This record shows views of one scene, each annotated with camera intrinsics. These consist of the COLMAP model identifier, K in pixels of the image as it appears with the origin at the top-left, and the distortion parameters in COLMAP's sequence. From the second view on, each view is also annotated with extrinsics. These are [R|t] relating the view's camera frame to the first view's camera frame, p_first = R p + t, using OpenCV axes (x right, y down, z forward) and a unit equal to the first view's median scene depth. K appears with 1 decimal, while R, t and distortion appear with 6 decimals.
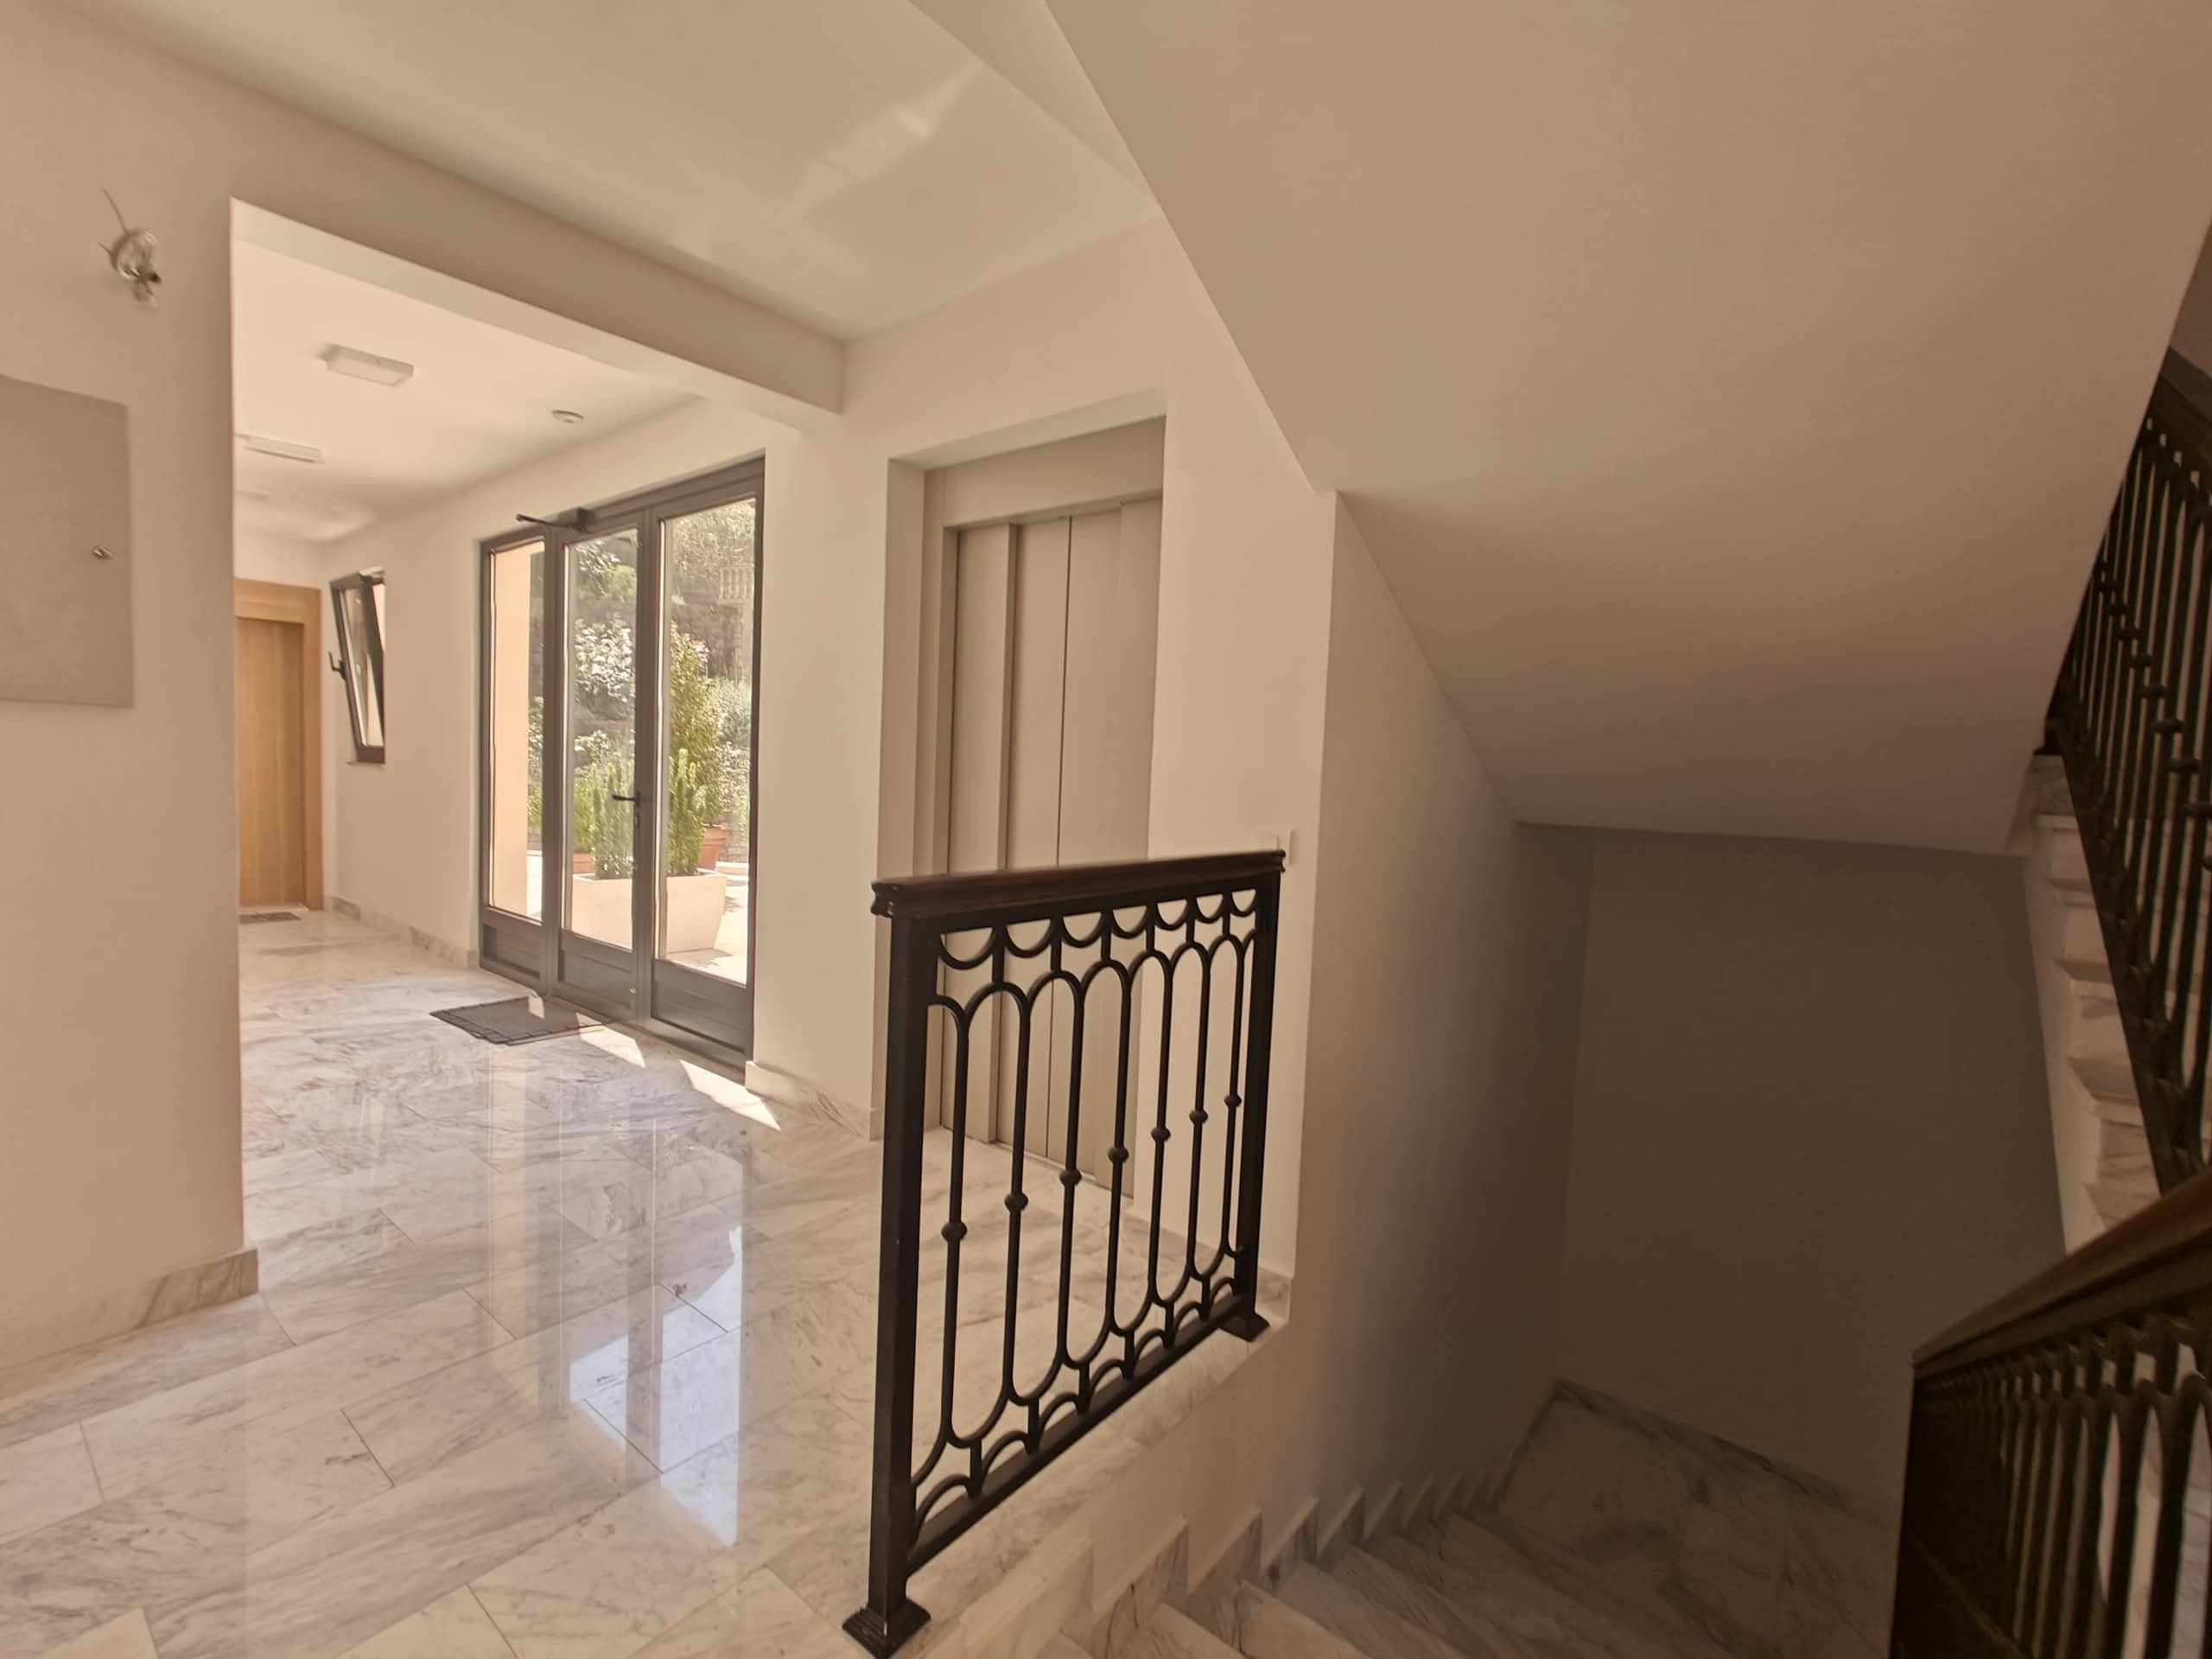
lens RADIAL K [[961.6, 0, 1106.4], [0, 961.6, 823.3], [0, 0, 1]] dist [0.002869, 0.000212]
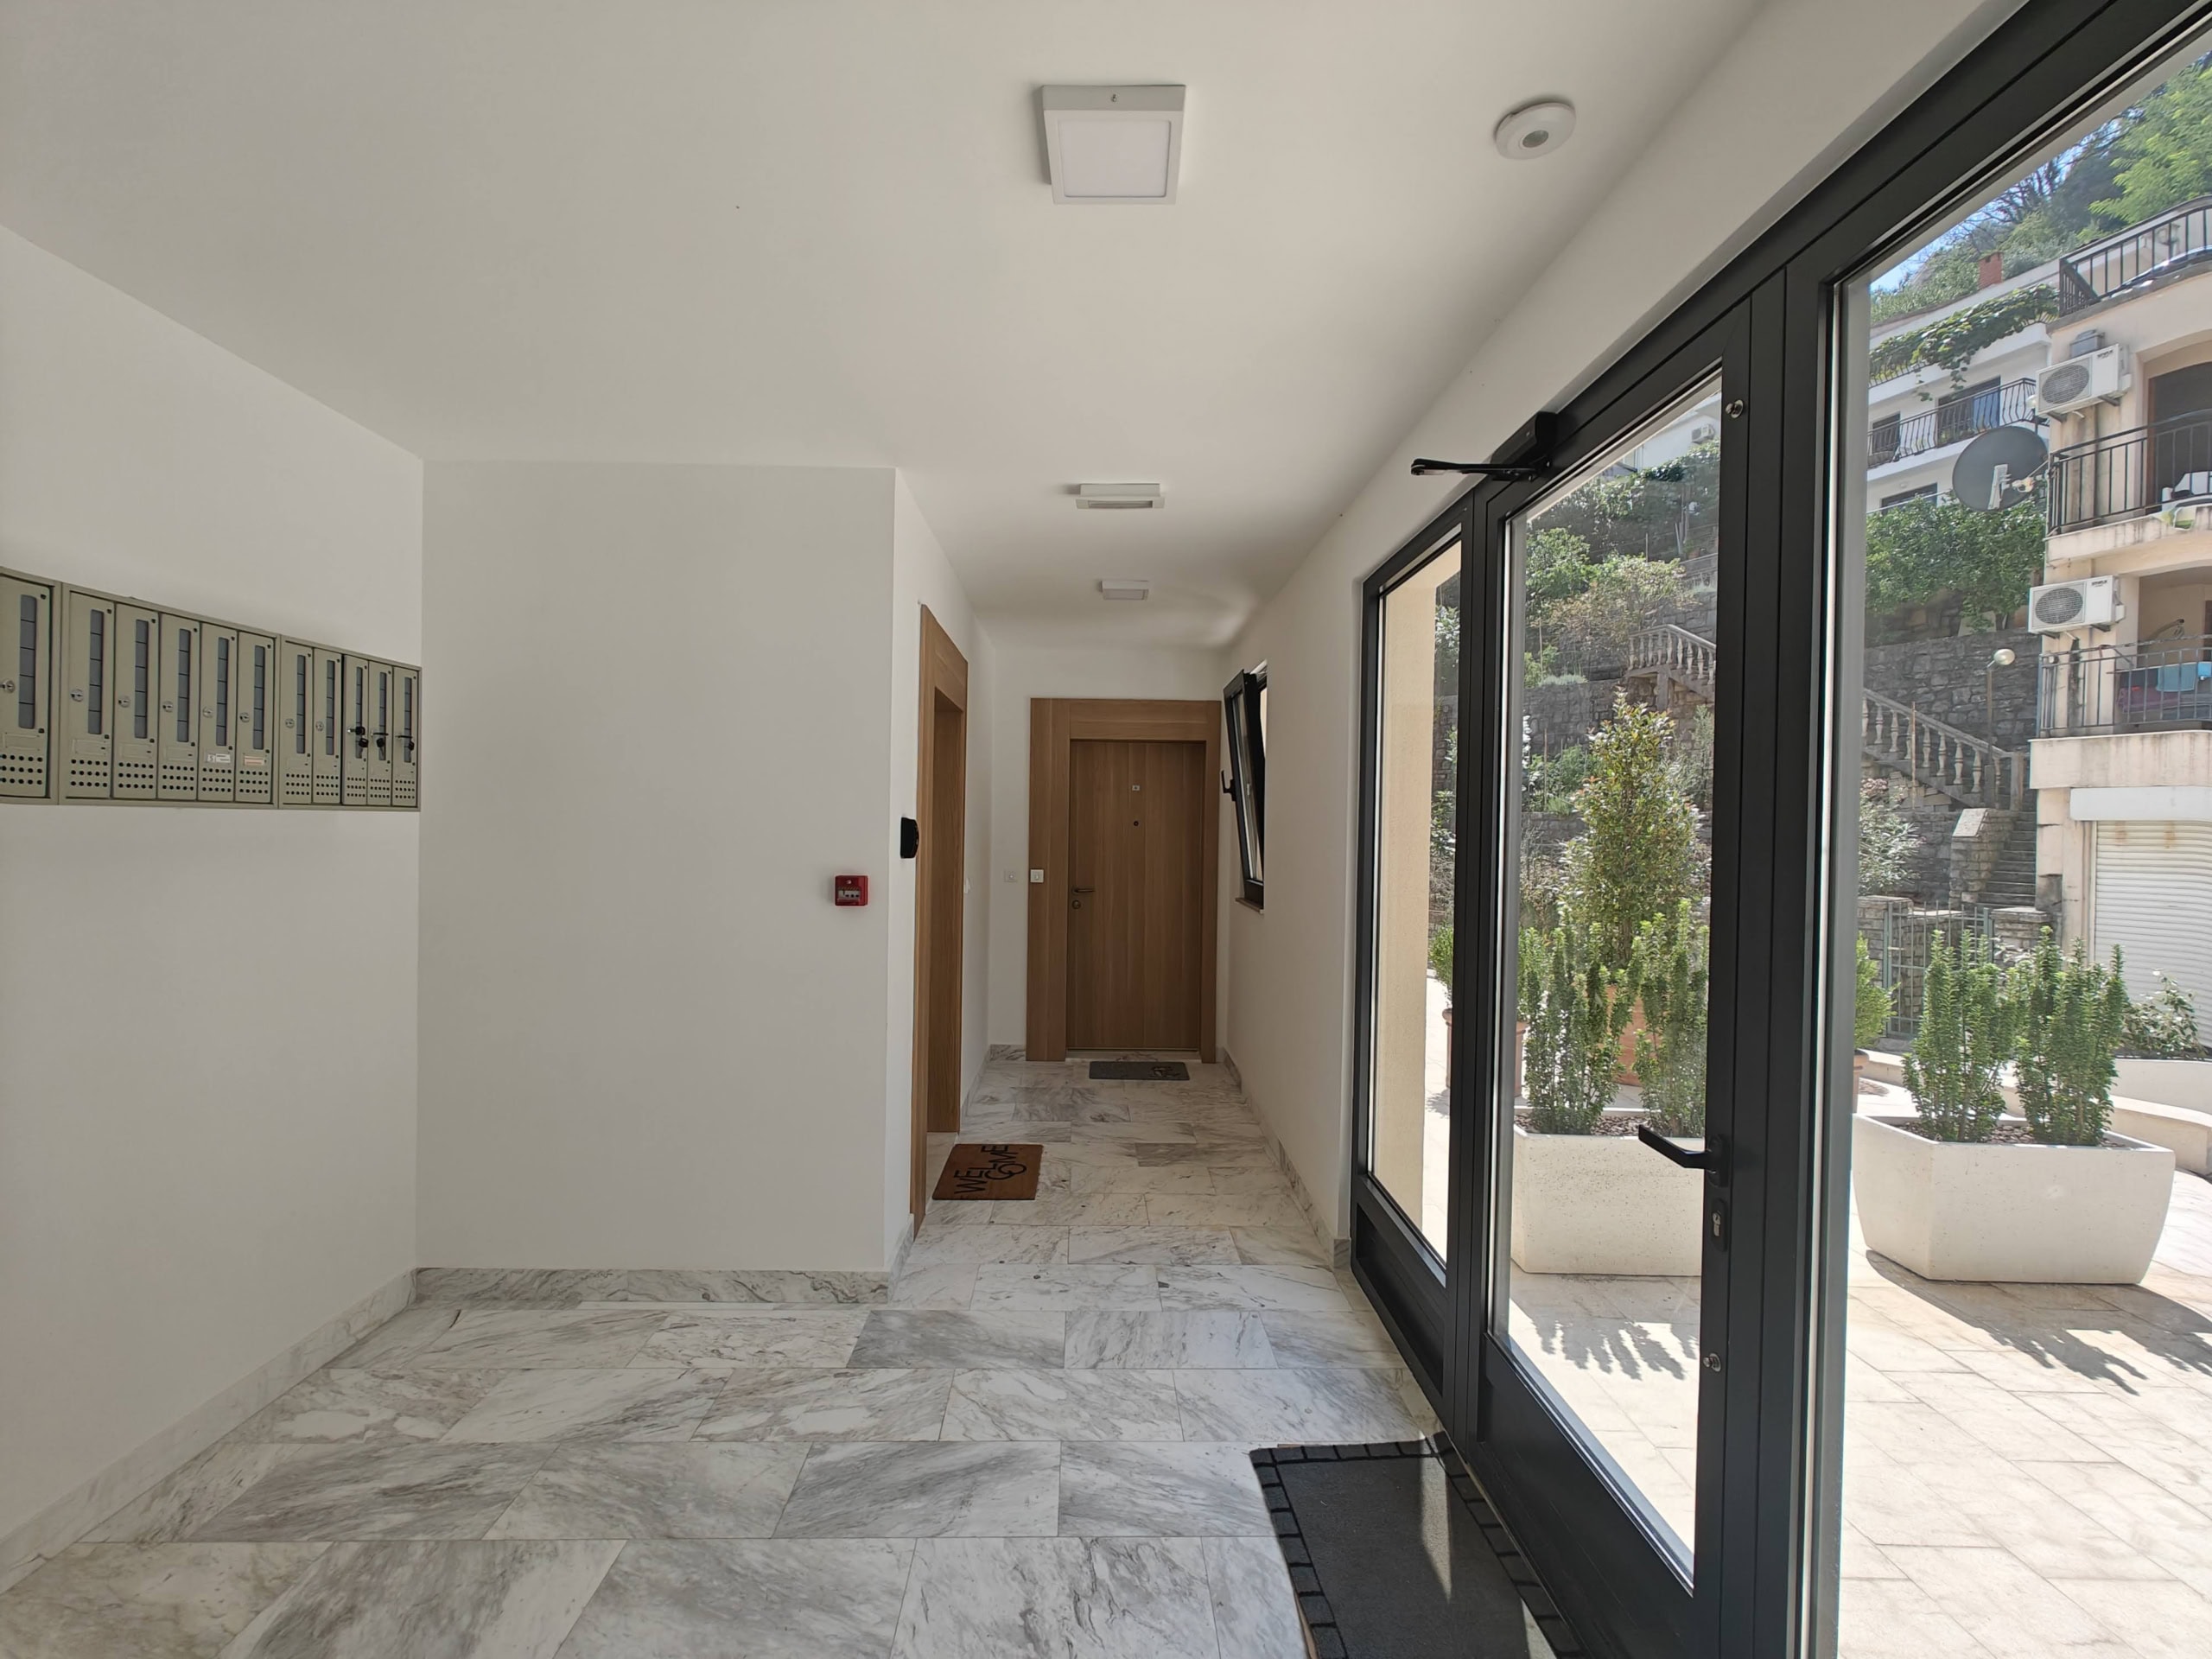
lens RADIAL K [[921.1, 0, 1100.6], [0, 921.1, 825.4], [0, 0, 1]] dist [-0.002696, 0.001281]
pose [[0.634198, -0.025643, -0.772745, -0.249806], [-0.037555, 0.997248, -0.063915, -0.075603], [0.772258, 0.069555, 0.631490, 0.415287]]
